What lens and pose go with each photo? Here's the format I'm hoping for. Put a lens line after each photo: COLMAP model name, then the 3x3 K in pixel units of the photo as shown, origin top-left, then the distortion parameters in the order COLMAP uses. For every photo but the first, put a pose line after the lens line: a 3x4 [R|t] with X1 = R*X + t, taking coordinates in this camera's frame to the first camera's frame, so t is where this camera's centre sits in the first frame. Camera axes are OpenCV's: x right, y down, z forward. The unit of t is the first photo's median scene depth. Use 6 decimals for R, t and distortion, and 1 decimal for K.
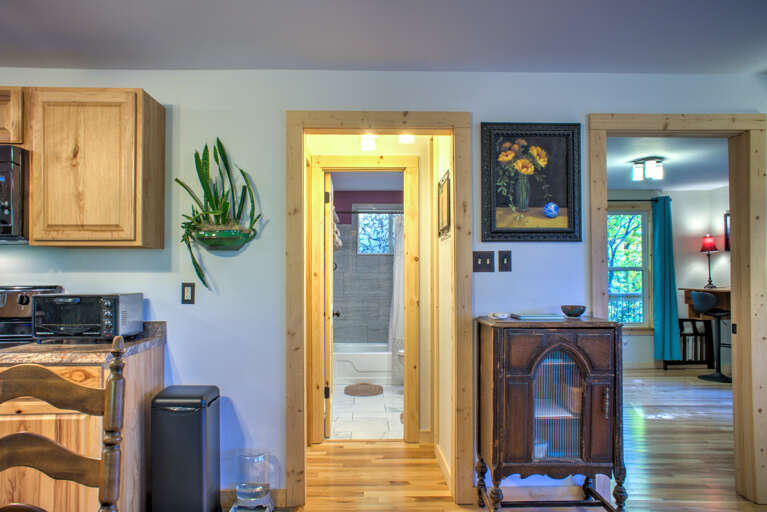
lens RADIAL K [[536.9, 0, 389.5], [0, 536.9, 262.1], [0, 0, 1]] dist [-0.047103, 0.075657]
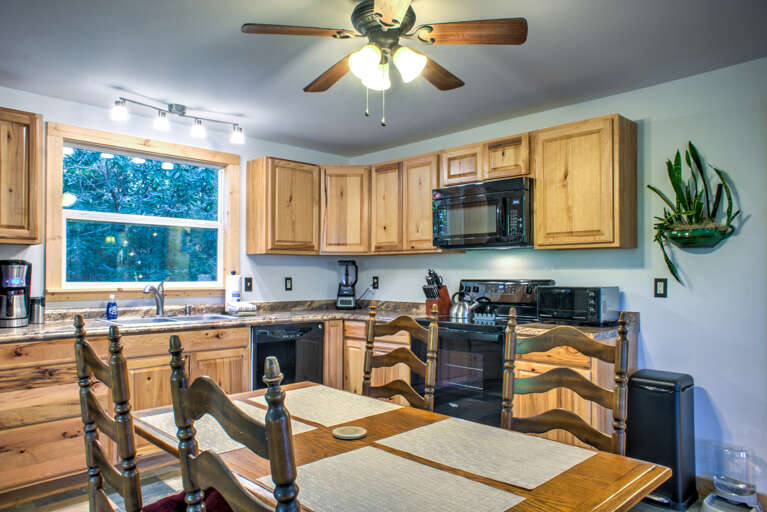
lens RADIAL K [[536.9, 0, 364.0], [0, 536.9, 270.4], [0, 0, 1]] dist [-0.047103, 0.075657]
pose [[0.657208, -0.000853, -0.753709, 0.052471], [0.018652, 0.999712, 0.015132, -0.005793], [0.753478, -0.024003, 0.657035, -0.193895]]
